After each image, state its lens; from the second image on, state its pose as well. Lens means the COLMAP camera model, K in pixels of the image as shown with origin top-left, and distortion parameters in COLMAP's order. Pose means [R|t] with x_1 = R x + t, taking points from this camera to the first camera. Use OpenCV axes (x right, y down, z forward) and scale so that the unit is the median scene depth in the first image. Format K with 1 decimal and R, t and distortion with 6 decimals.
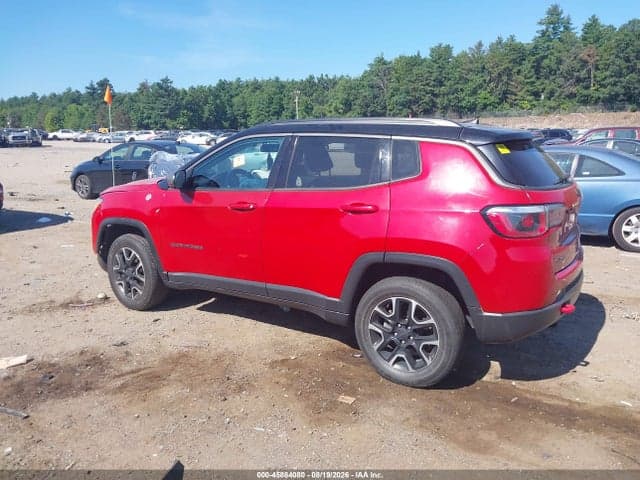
lens RADIAL K [[508.5, 0, 318.2], [0, 508.5, 240.0], [0, 0, 1]] dist [0.025329, -0.031514]
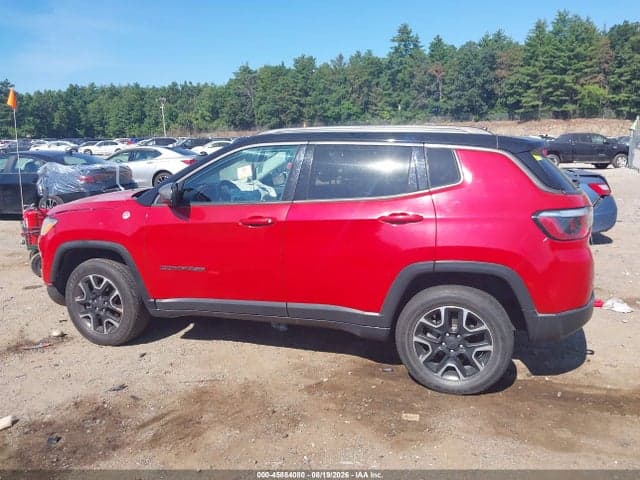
lens RADIAL K [[508.5, 0, 312.9], [0, 508.5, 237.2], [0, 0, 1]] dist [0.025329, -0.031514]
pose [[0.966425, -0.051183, 0.251798, -0.249116], [0.056451, 0.998311, -0.013739, -0.016749], [-0.250670, 0.027492, 0.967682, 0.074260]]
